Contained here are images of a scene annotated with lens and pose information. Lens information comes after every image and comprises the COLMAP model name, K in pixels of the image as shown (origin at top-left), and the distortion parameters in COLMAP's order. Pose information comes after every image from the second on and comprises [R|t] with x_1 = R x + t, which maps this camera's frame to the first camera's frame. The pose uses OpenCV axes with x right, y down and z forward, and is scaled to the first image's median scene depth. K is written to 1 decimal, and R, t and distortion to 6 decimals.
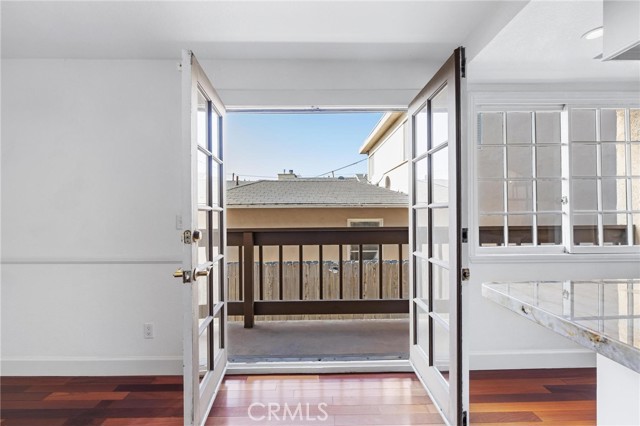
lens RADIAL K [[275.5, 0, 320.0], [0, 275.5, 213.0], [0, 0, 1]] dist [0.000370, -0.000059]
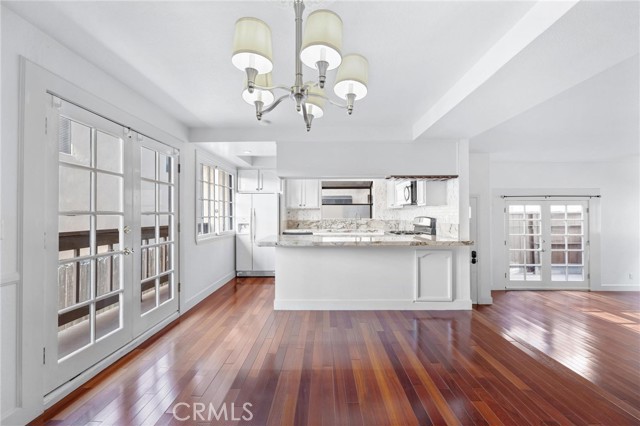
lens RADIAL K [[254.4, 0, 319.5], [0, 254.4, 213.8], [0, 0, 1]] dist [-0.000262, 0.000026]
pose [[0.035632, 0.013836, 0.999269, -0.909807], [0.001824, 0.999902, -0.013910, 0.003543], [-0.999363, 0.002318, 0.035603, 0.113260]]
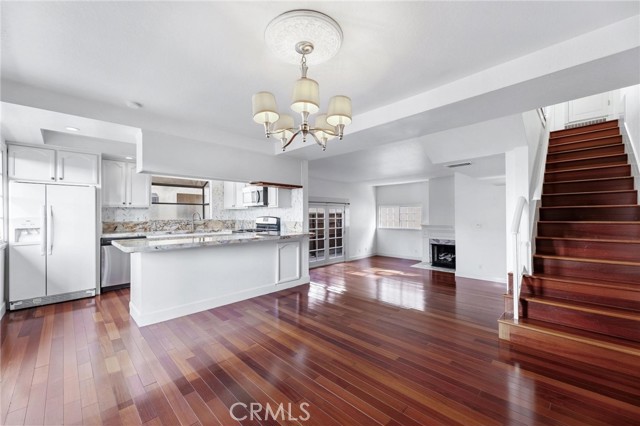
lens RADIAL K [[255.4, 0, 319.5], [0, 255.4, 215.0], [0, 0, 1]] dist [0.002927, 0.000262]
pose [[-0.694035, 0.009227, 0.719882, -0.955488], [0.008326, 0.999954, -0.004791, 0.001566], [-0.719893, 0.002668, -0.694080, 0.604677]]
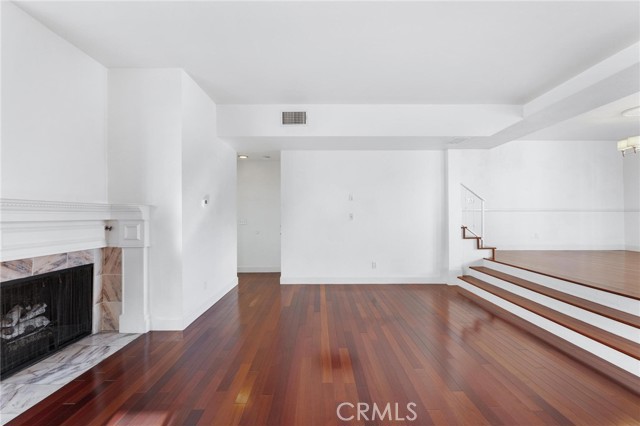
lens RADIAL K [[273.8, 0, 321.9], [0, 273.8, 212.5], [0, 0, 1]] dist [-0.000217, -0.000005]
pose [[-0.011922, -0.005526, -0.999914, 1.190267], [0.002621, 0.999981, -0.005558, 0.165674], [0.999925, -0.002687, -0.011907, -1.755239]]
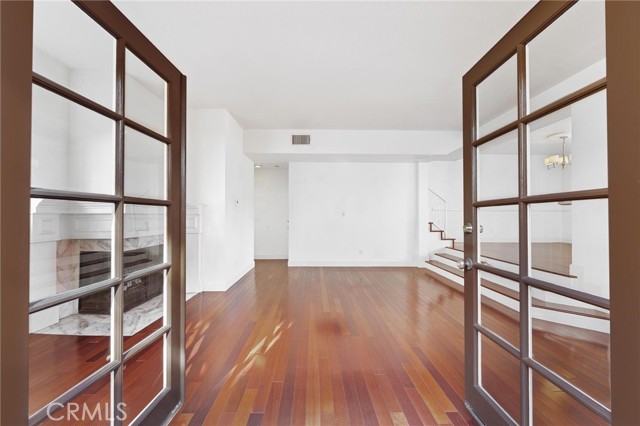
lens RADIAL K [[268.1, 0, 321.2], [0, 268.1, 213.8], [0, 0, 1]] dist [0.001268, 0.000071]
pose [[0.001622, -0.003746, -0.999992, 1.679108], [-0.002034, 0.999991, -0.003749, 0.189083], [0.999997, 0.002040, 0.001615, -1.779476]]
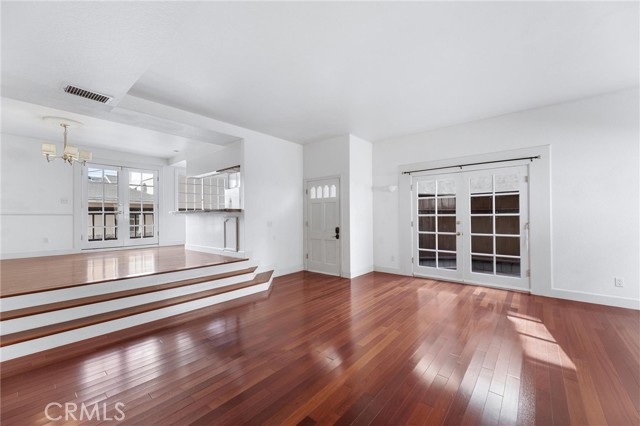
lens RADIAL K [[254.4, 0, 319.5], [0, 254.4, 213.8], [0, 0, 1]] dist [-0.000262, 0.000026]
pose [[0.658541, 0.008950, 0.752491, -0.604735], [0.003112, 0.999888, -0.014617, 0.176309], [-0.752538, 0.011968, 0.658440, -2.203768]]
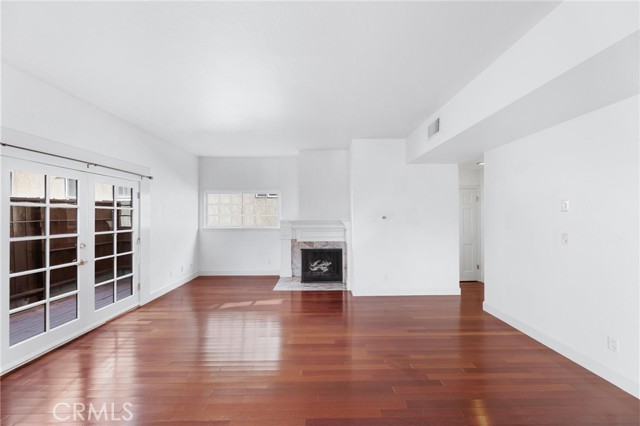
lens RADIAL K [[254.4, 0, 319.5], [0, 254.4, 213.8], [0, 0, 1]] dist [-0.000262, 0.000026]
pose [[-0.999951, 0.009905, 0.000419, 0.259826], [0.009902, 0.999927, -0.006853, 0.083478], [-0.000487, -0.006849, -0.999976, -0.551336]]
